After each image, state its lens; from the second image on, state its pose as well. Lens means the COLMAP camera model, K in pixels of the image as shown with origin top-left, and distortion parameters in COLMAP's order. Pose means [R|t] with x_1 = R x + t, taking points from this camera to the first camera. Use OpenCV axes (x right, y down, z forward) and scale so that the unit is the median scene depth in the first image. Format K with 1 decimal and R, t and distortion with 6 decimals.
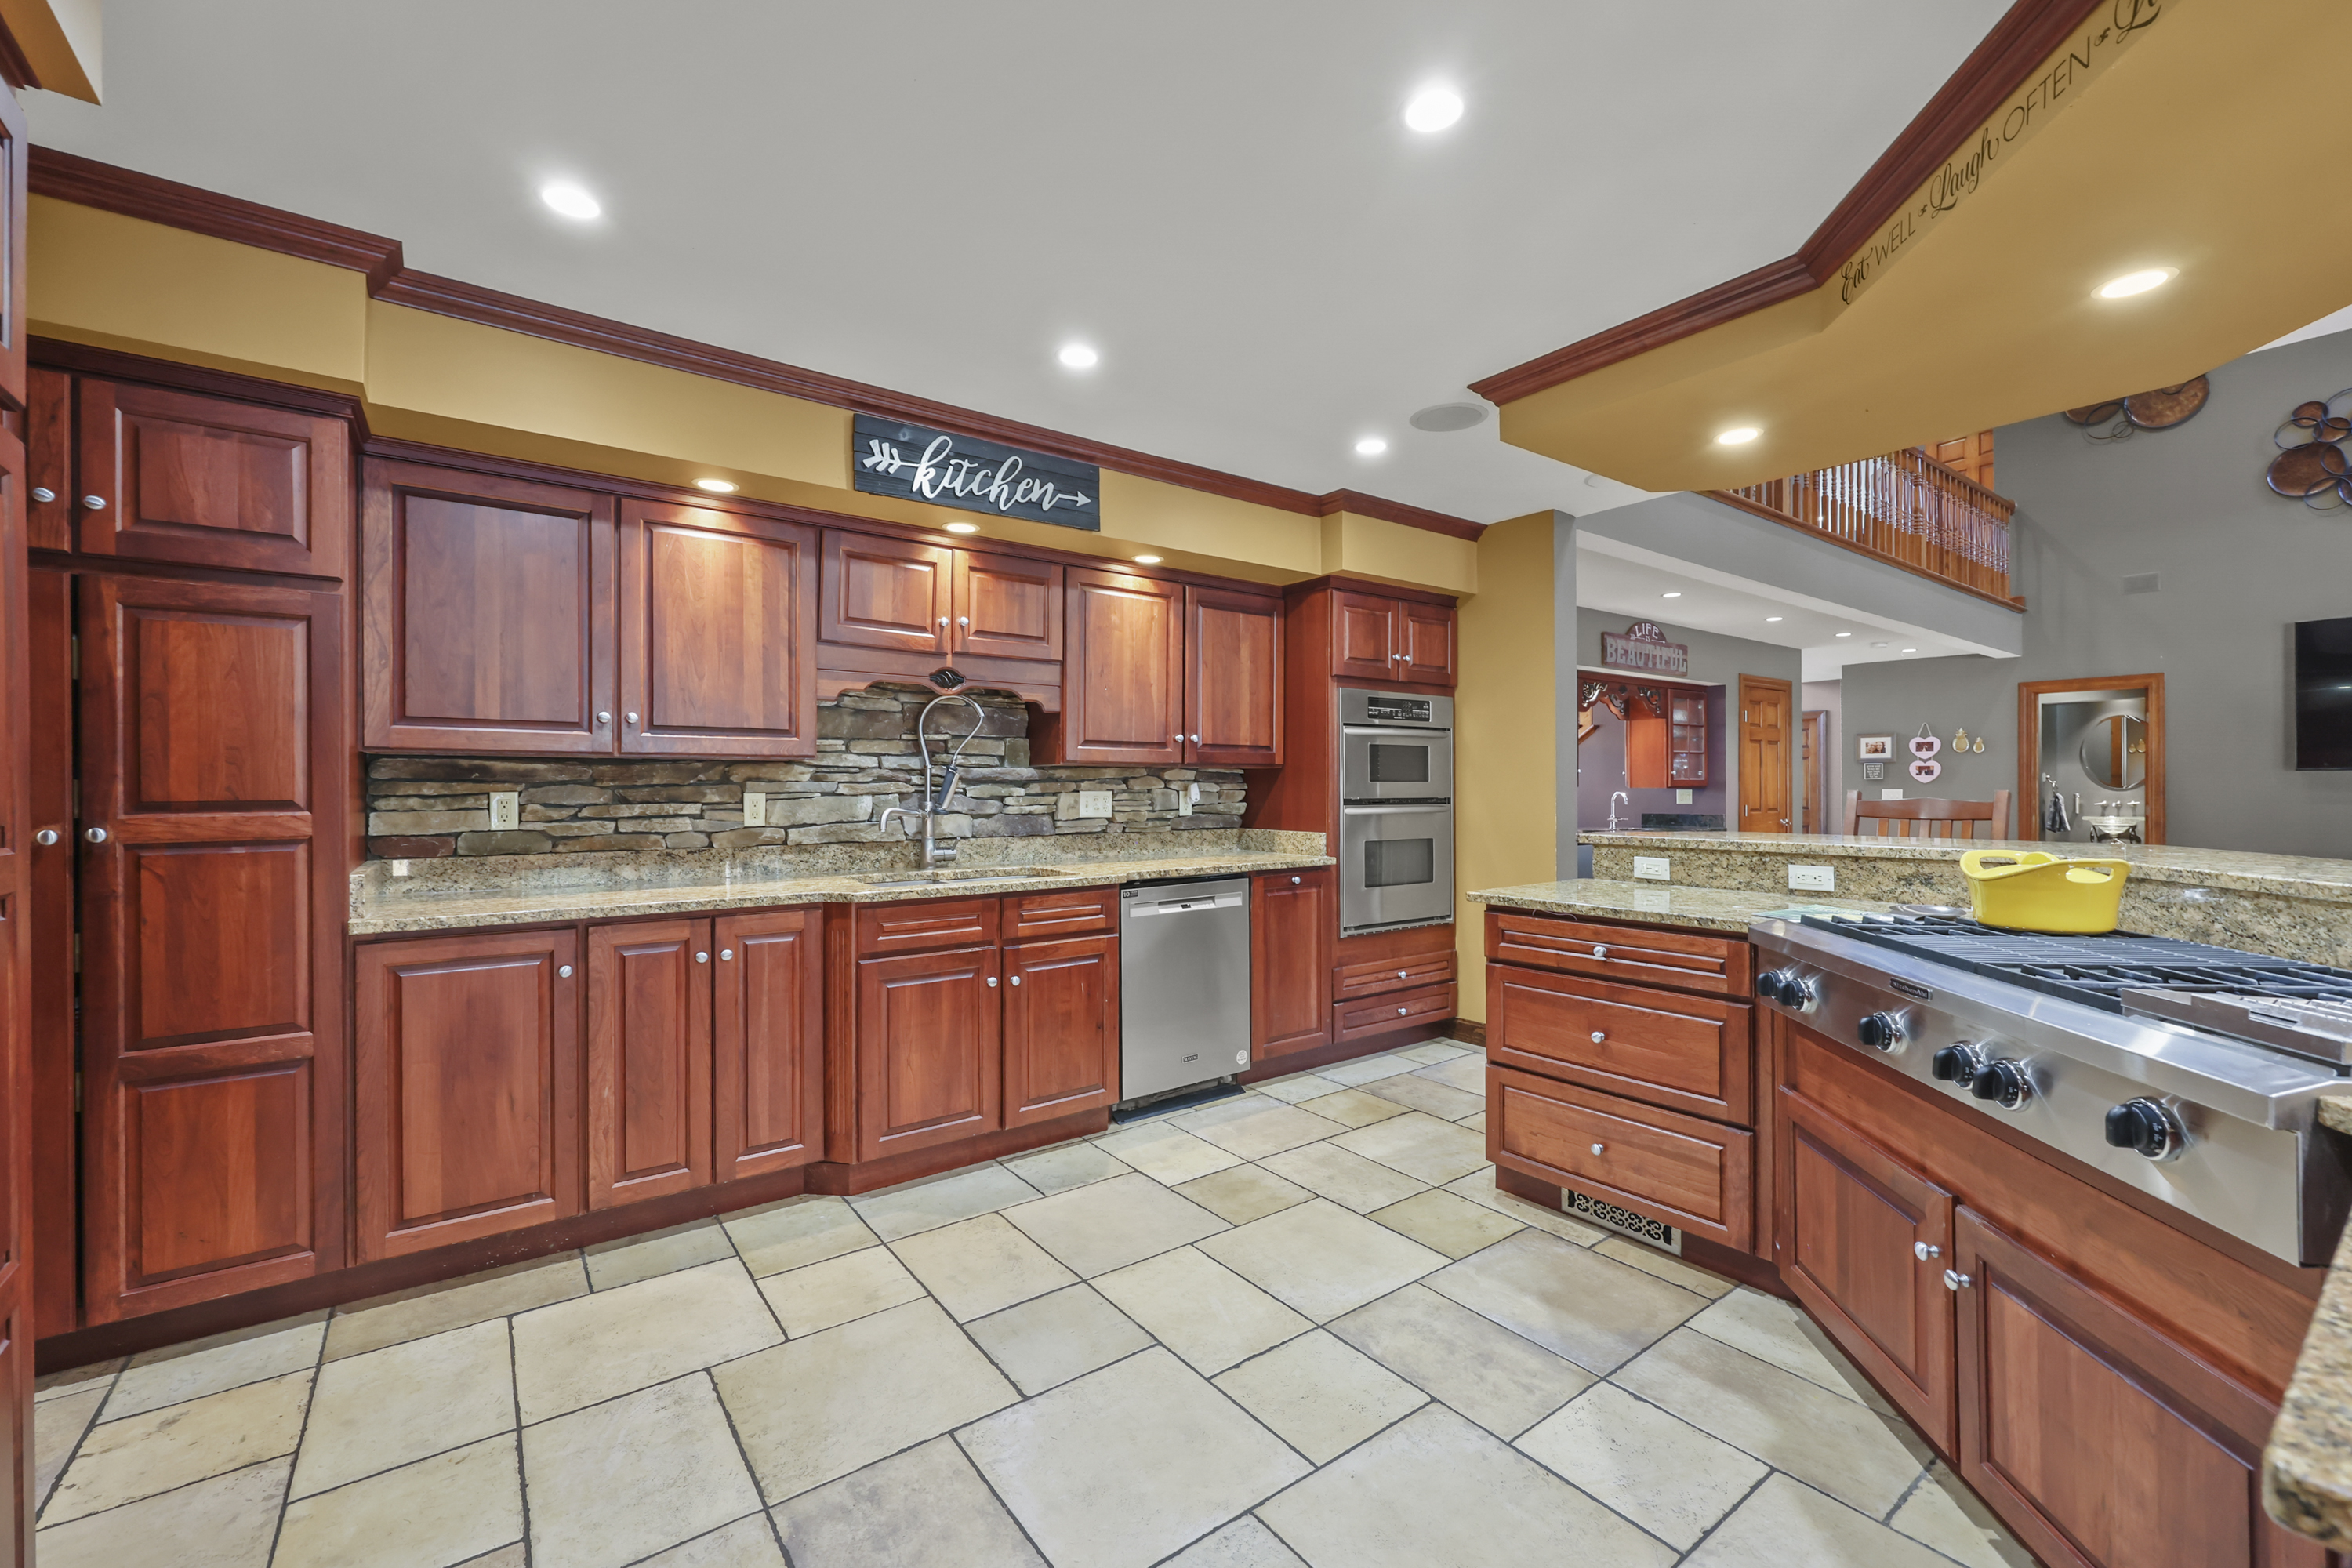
lens RADIAL K [[955.4, 0, 1175.9], [0, 955.4, 788.7], [0, 0, 1]] dist [0.000354, -0.000026]
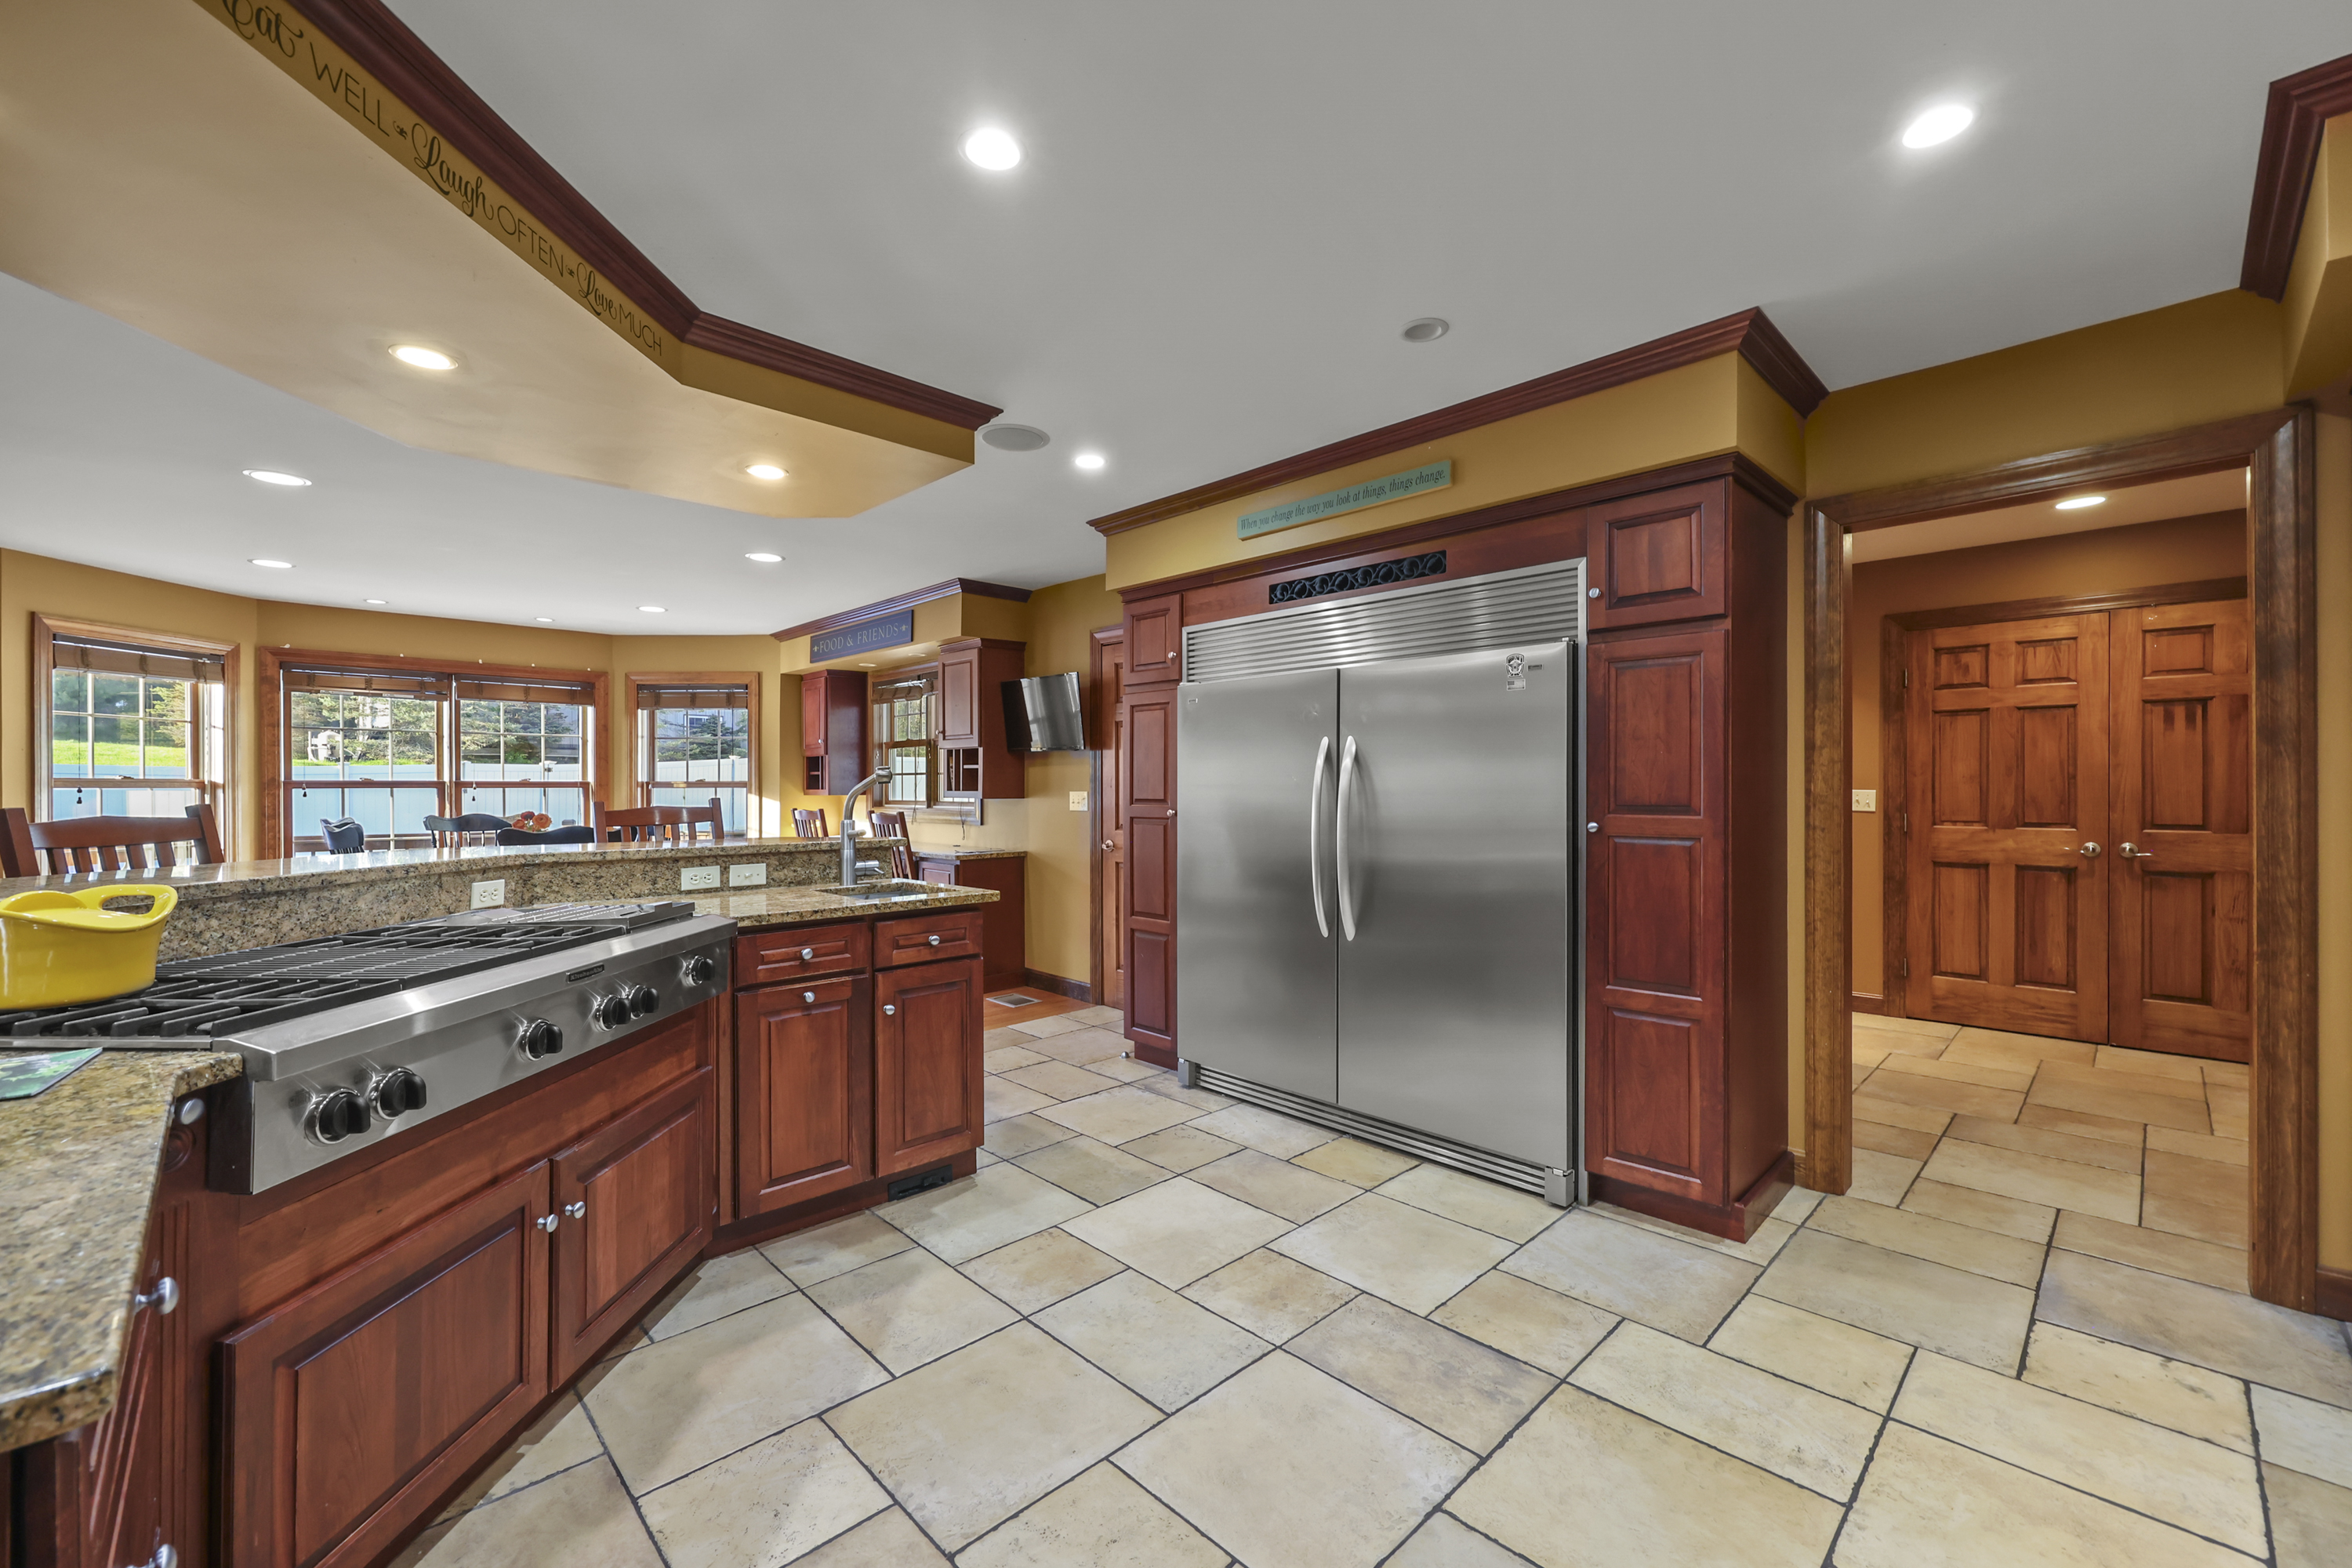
lens RADIAL K [[955.4, 0, 1182.7], [0, 955.4, 789.6], [0, 0, 1]] dist [0.000354, -0.000026]
pose [[-0.990497, 0.003349, -0.137495, 0.107609], [0.003400, 0.999994, -0.000139, -0.002743], [0.137494, -0.000605, -0.990502, 1.059844]]
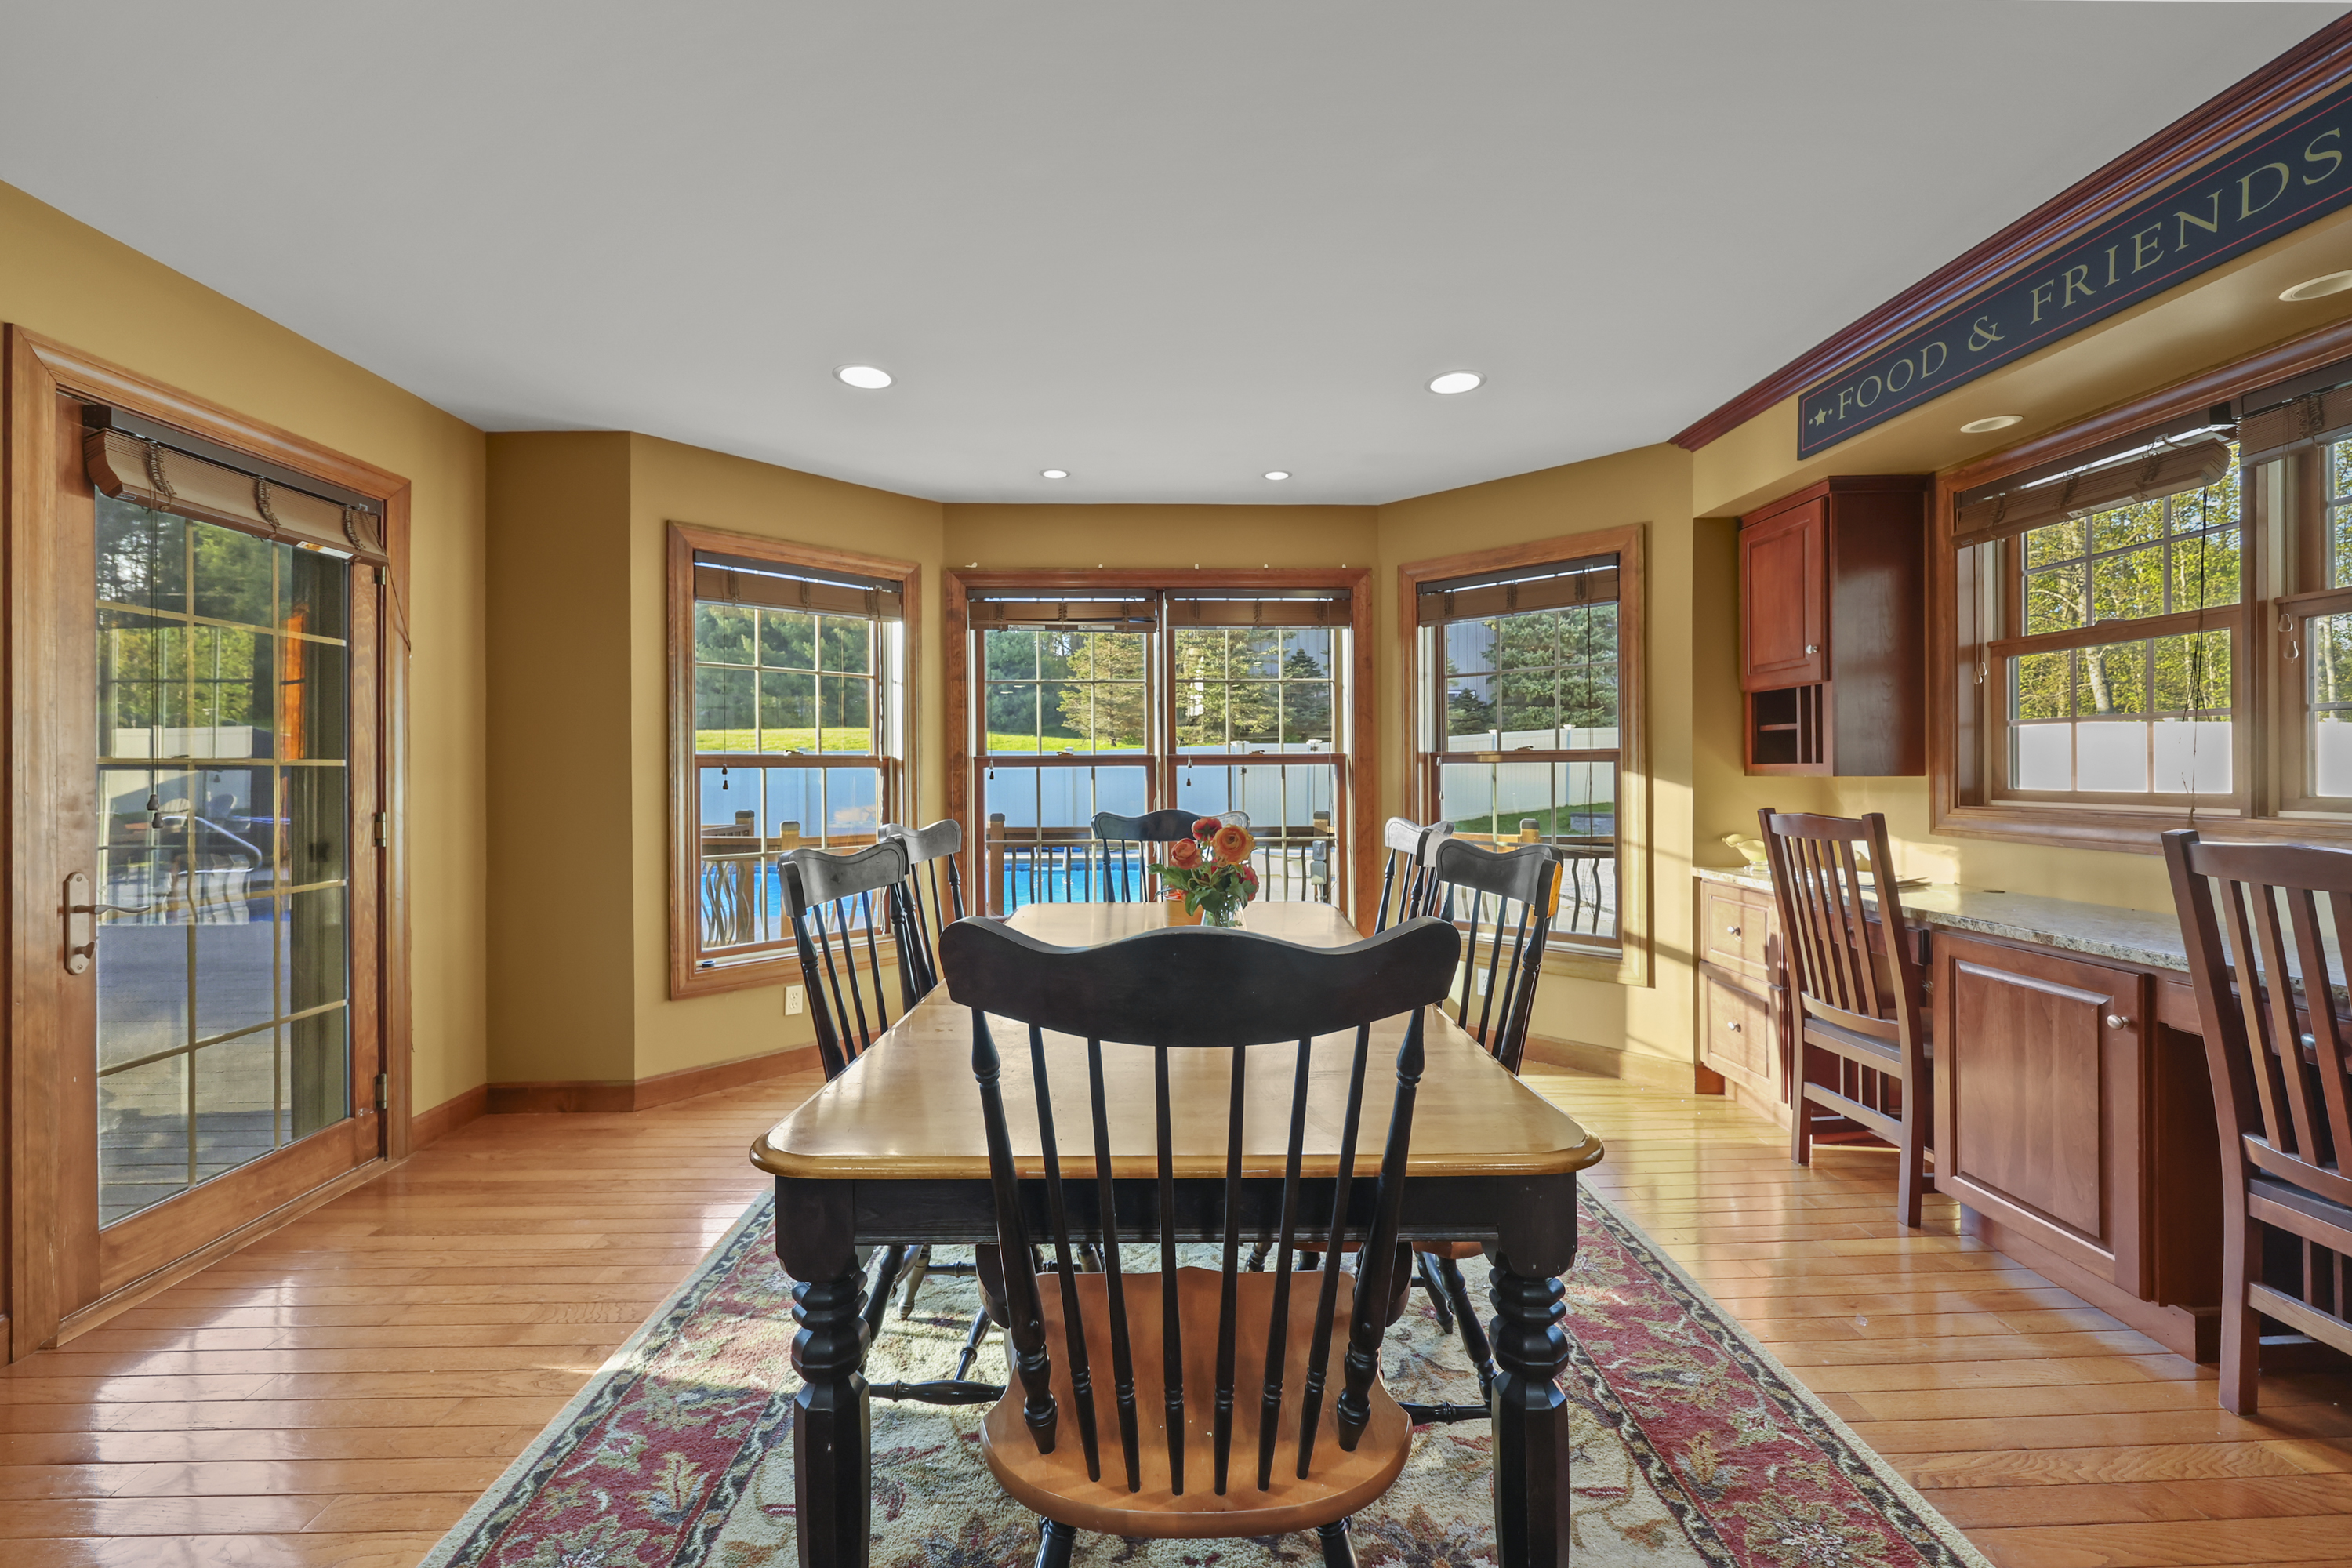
lens RADIAL K [[955.4, 0, 1176.1], [0, 955.4, 769.3], [0, 0, 1]] dist [0.000354, -0.000026]
pose [[-0.826226, 0.008428, 0.563276, 0.604441], [0.008335, 0.999962, -0.002735, -0.002130], [-0.563277, 0.002436, -0.826265, -0.075217]]
